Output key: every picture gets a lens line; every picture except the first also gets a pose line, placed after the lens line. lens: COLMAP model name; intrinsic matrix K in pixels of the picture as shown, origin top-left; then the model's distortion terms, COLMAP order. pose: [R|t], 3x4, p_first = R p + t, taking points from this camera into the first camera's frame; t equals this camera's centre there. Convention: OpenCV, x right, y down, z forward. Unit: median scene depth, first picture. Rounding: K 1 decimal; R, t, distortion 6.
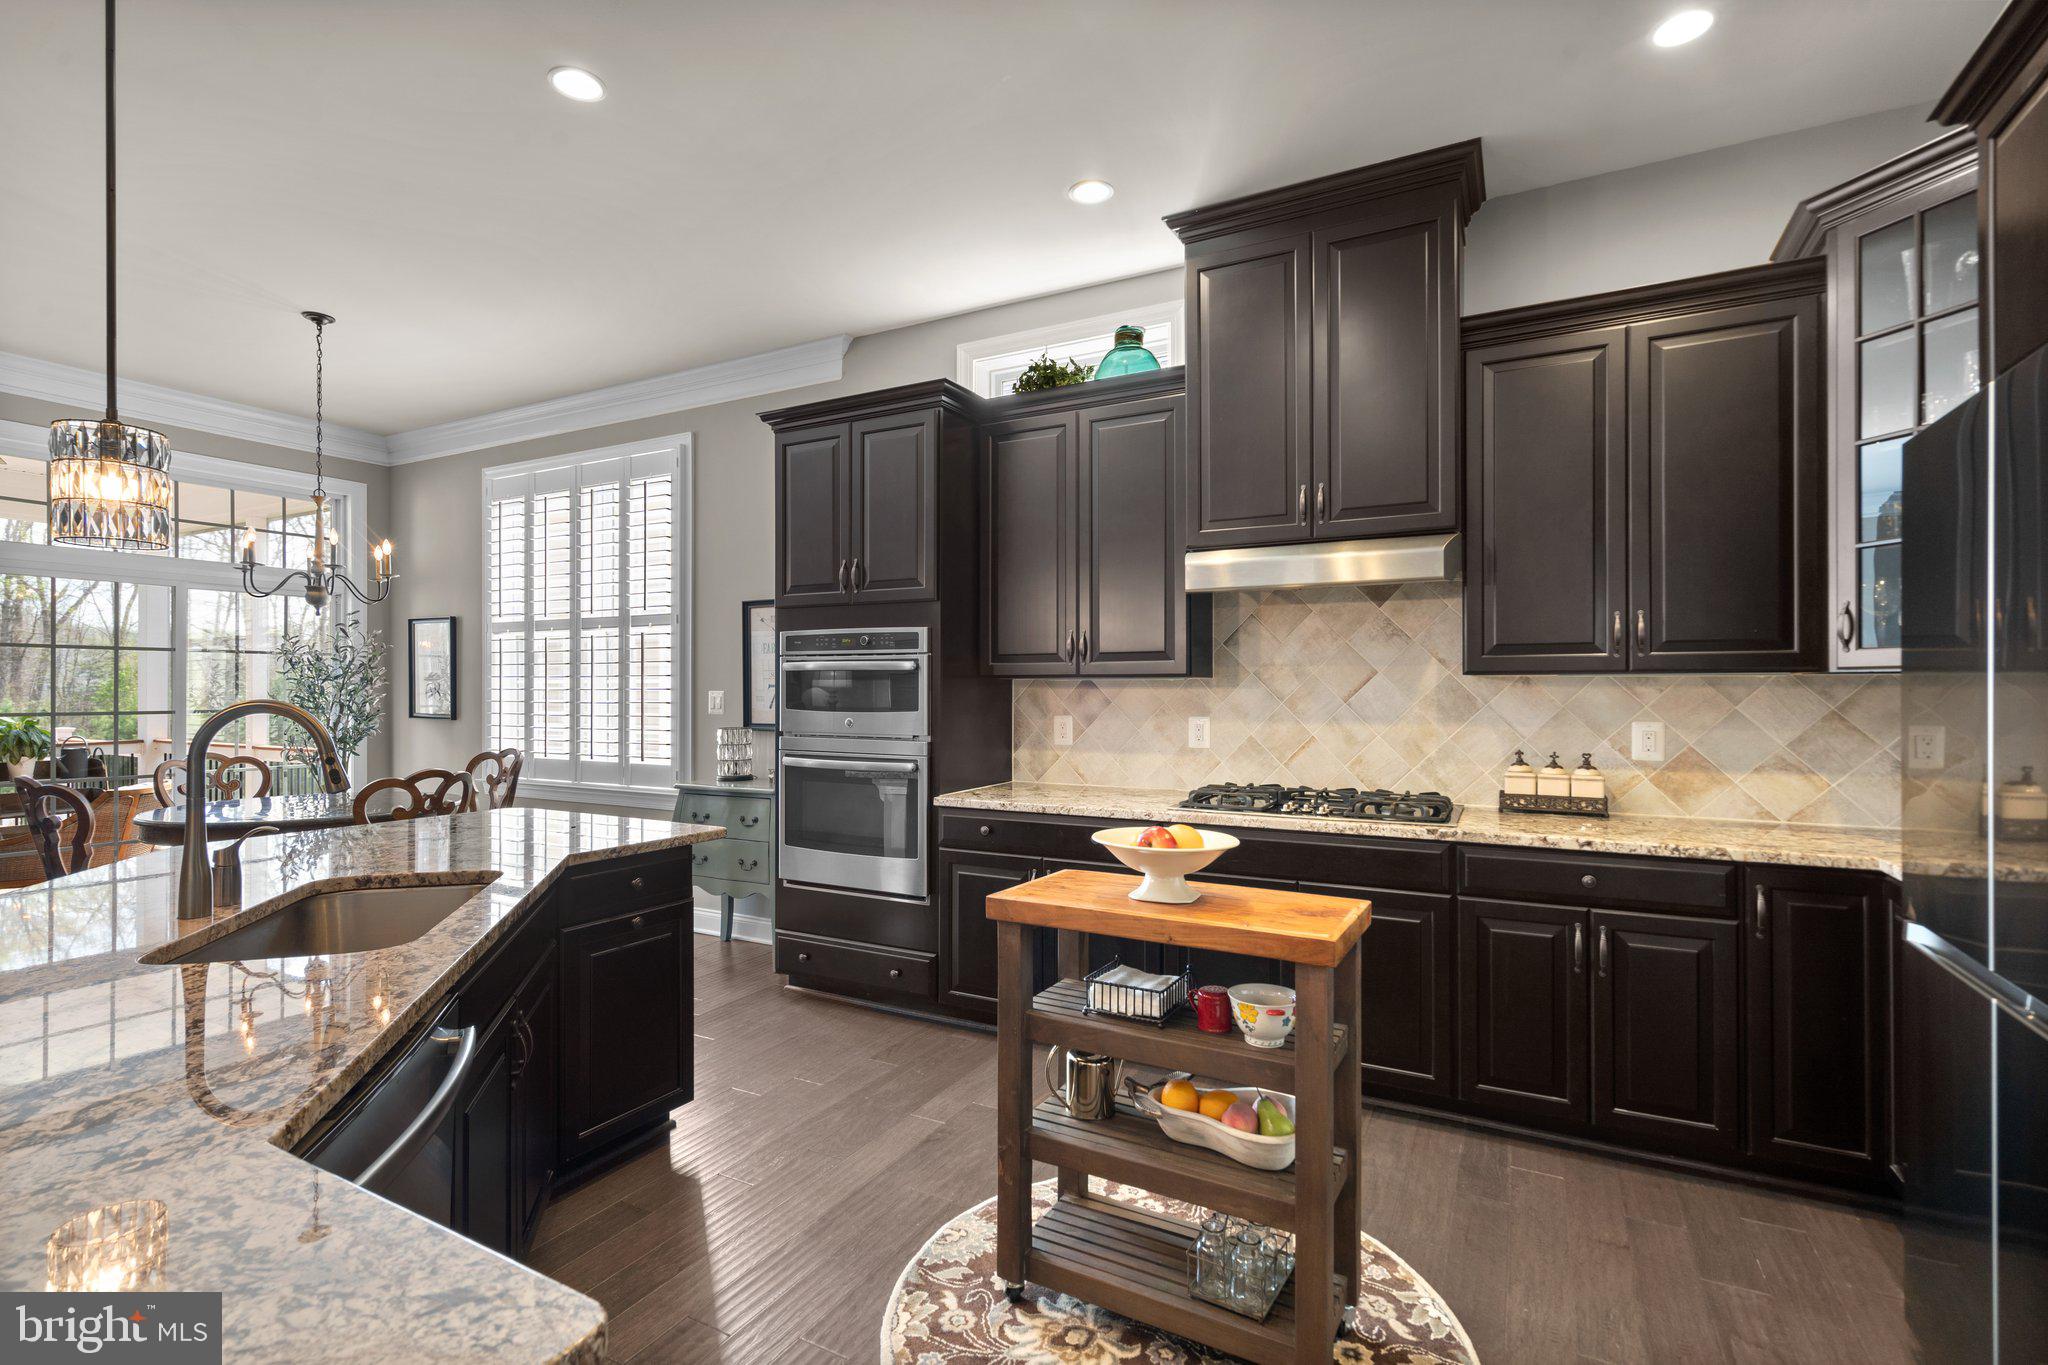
lens RADIAL K [[959.0, 0, 1009.9], [0, 959.0, 686.4], [0, 0, 1]] dist [-0.001700, 0.001832]
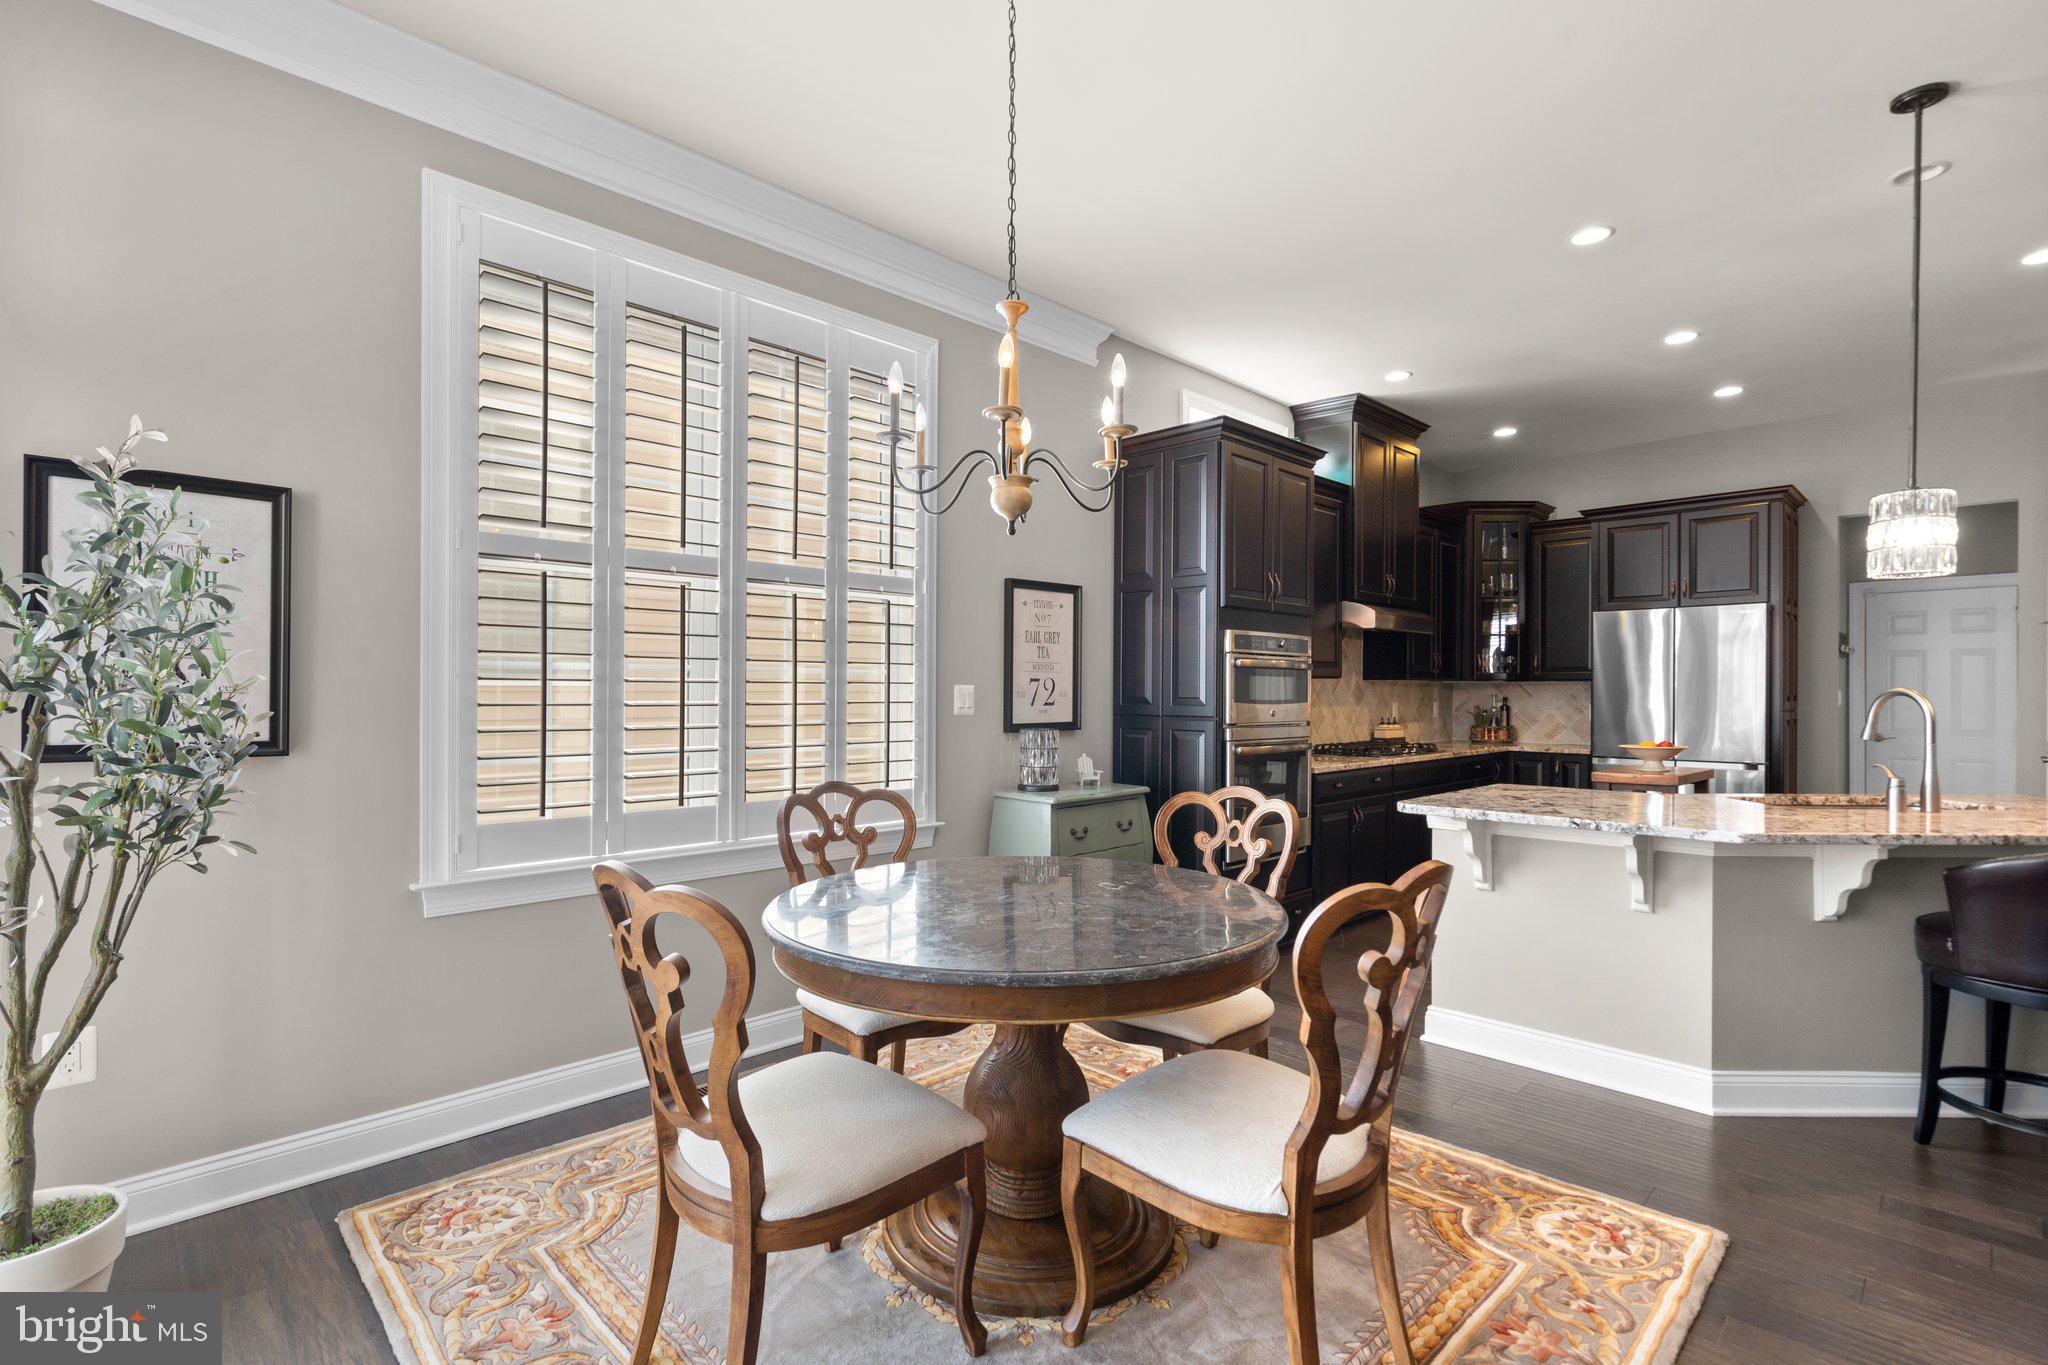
lens RADIAL K [[959.0, 0, 1025.6], [0, 959.0, 693.1], [0, 0, 1]] dist [-0.001700, 0.001832]
pose [[0.297333, -0.000614, 0.954774, -1.330943], [-0.002784, 0.999995, 0.001510, 0.012162], [-0.954770, -0.003107, 0.297330, 0.914224]]
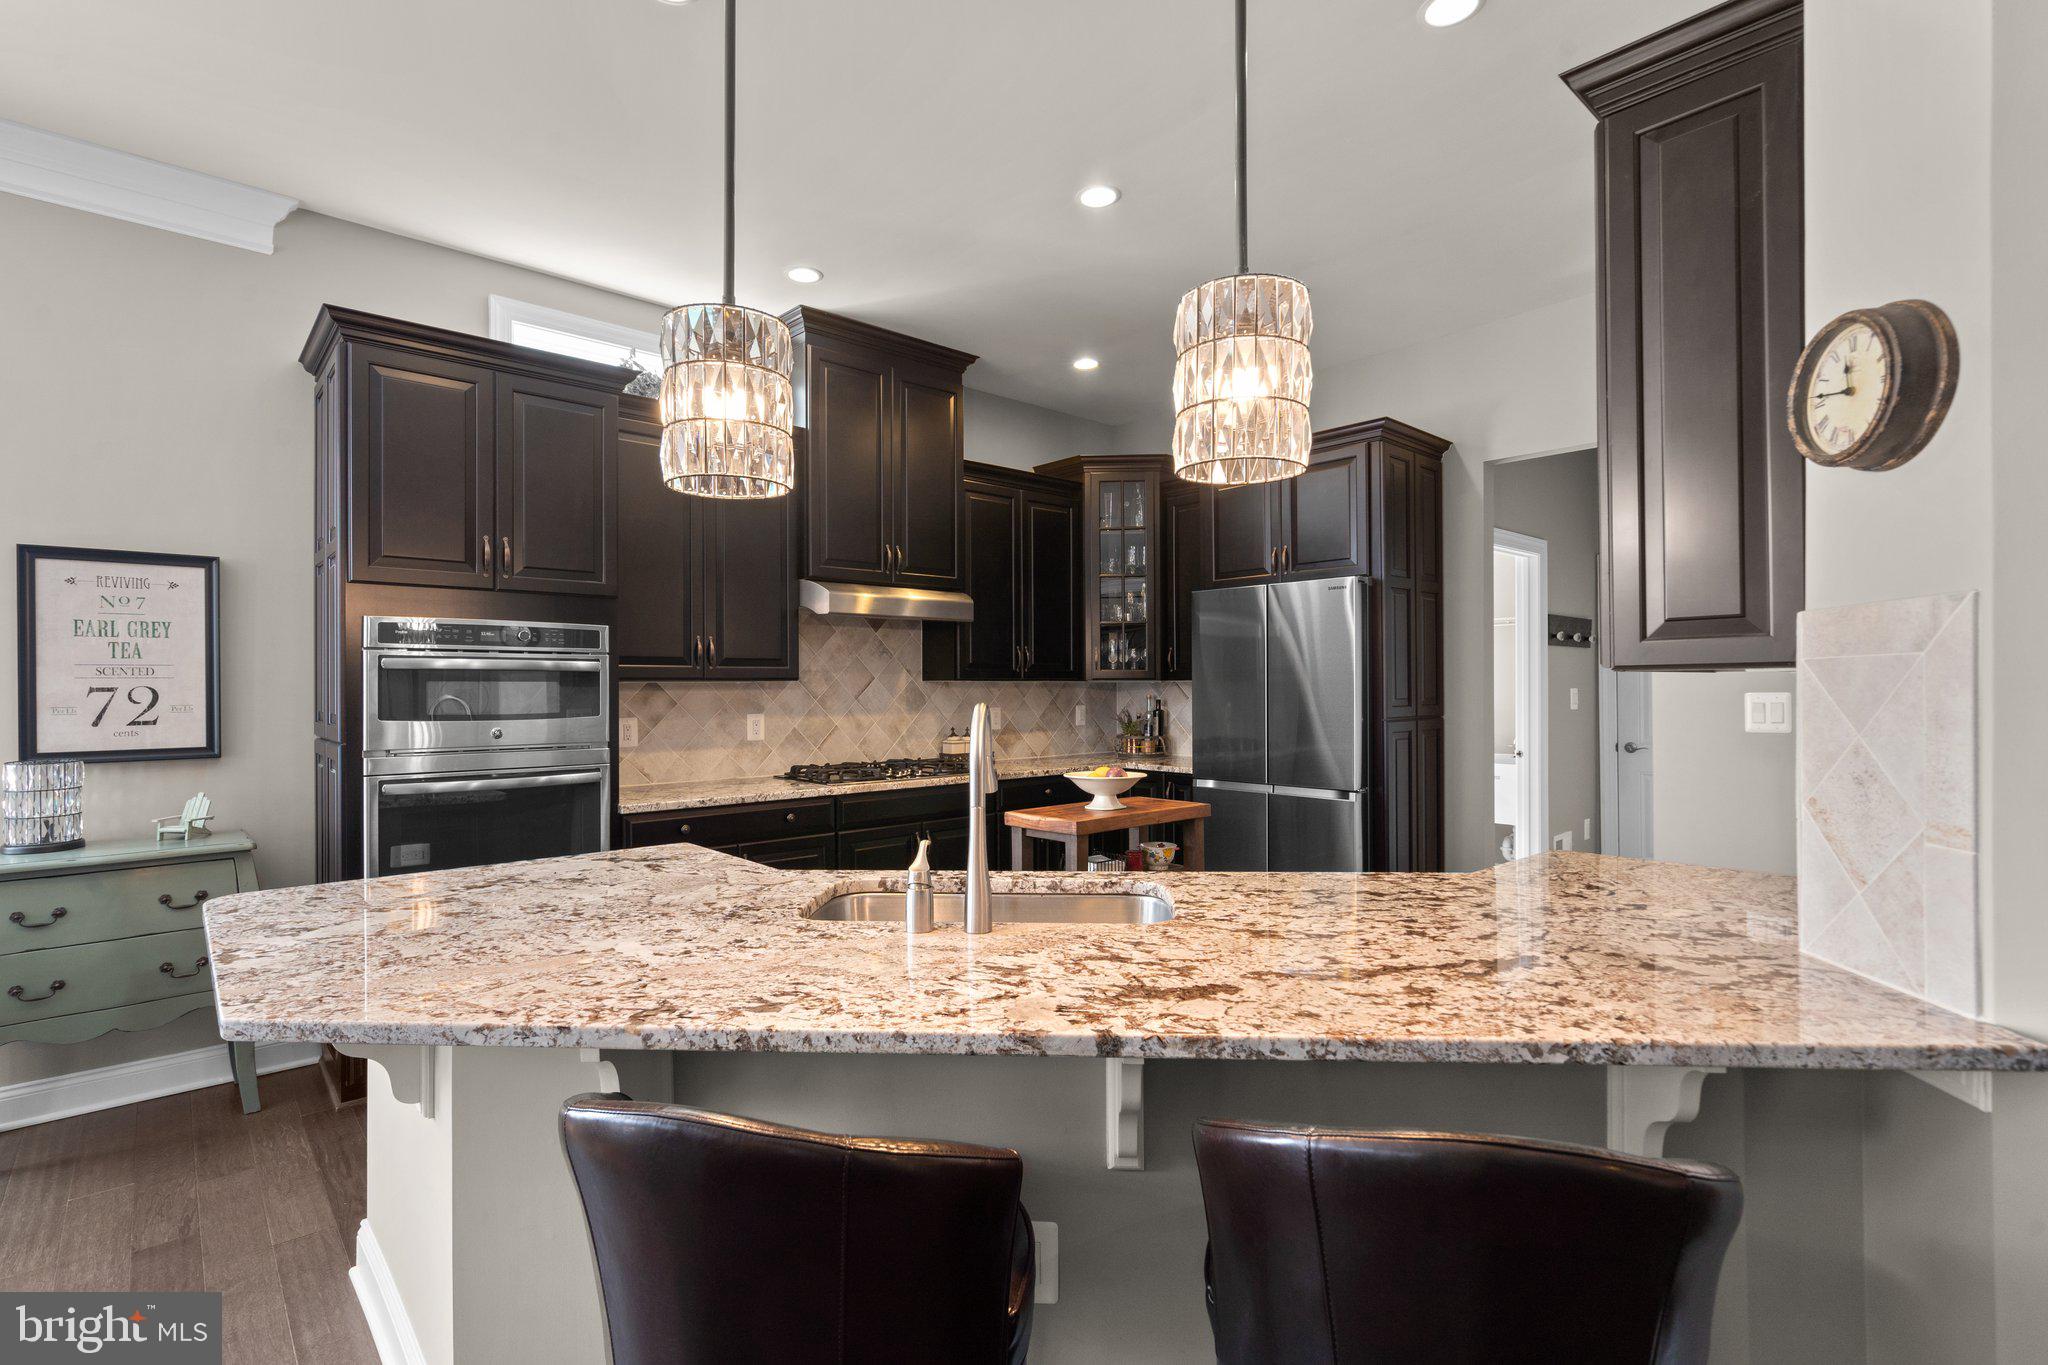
lens RADIAL K [[959.0, 0, 1007.4], [0, 959.0, 686.6], [0, 0, 1]] dist [-0.001700, 0.001832]
pose [[0.337076, -0.000707, 0.941477, -0.772765], [0.002970, 0.999996, -0.000313, -0.000934], [-0.941473, 0.002902, 0.337077, 0.293113]]
